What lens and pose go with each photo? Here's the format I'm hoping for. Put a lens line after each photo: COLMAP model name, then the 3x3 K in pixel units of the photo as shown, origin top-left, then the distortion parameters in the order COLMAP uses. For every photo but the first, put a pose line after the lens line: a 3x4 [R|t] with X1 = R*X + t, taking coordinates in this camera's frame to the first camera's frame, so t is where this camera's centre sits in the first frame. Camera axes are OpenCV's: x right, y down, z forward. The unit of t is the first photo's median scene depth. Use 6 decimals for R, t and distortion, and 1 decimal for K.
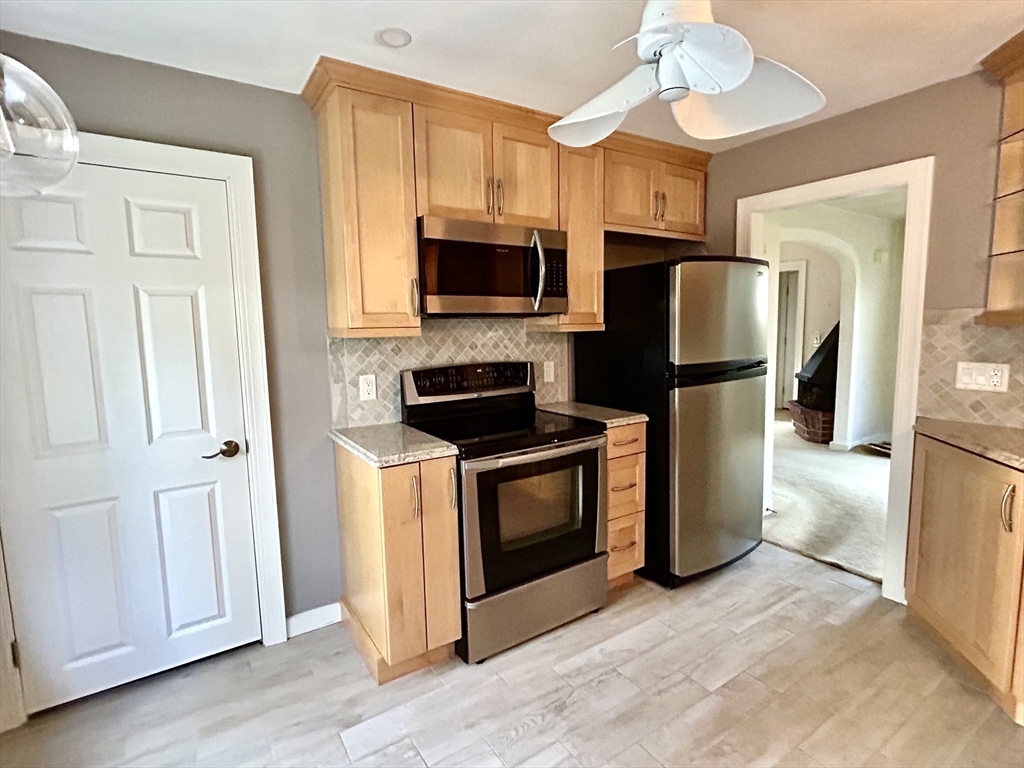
lens RADIAL K [[510.1, 0, 511.4], [0, 510.1, 381.5], [0, 0, 1]] dist [-0.001961, -0.000364]
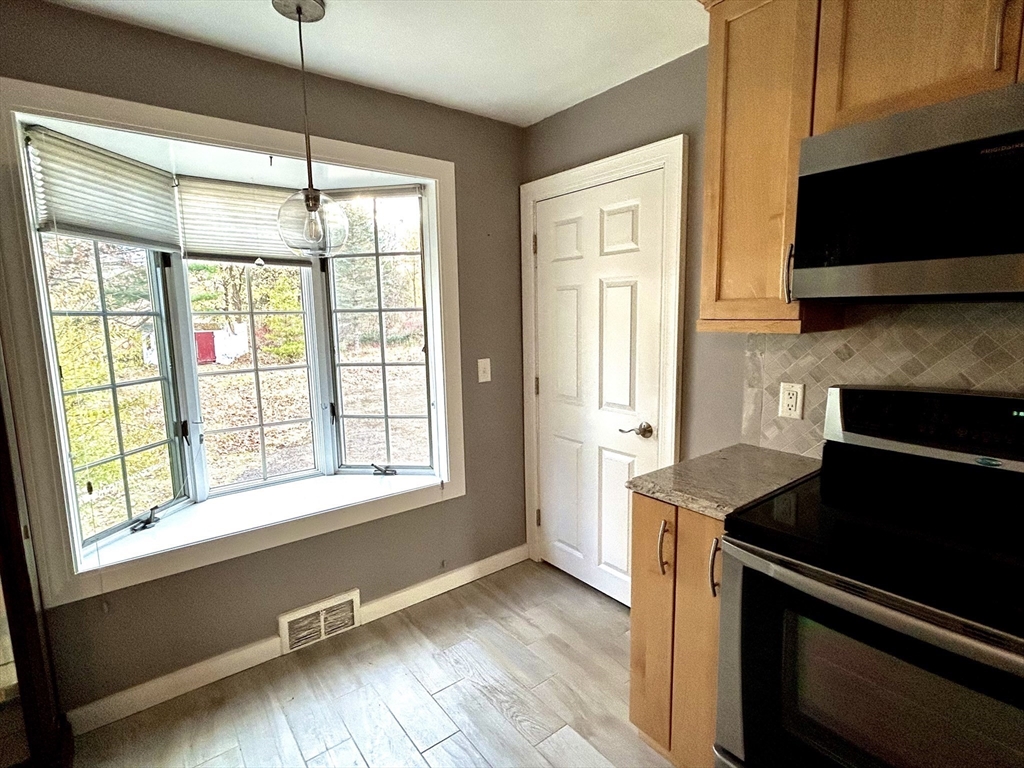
lens RADIAL K [[510.1, 0, 511.6], [0, 510.1, 384.0], [0, 0, 1]] dist [-0.001961, -0.000364]
pose [[0.078720, 0.156405, -0.984551, 0.442760], [-0.097923, 0.984053, 0.148496, -0.090210], [0.992076, 0.084721, 0.092780, 0.609887]]
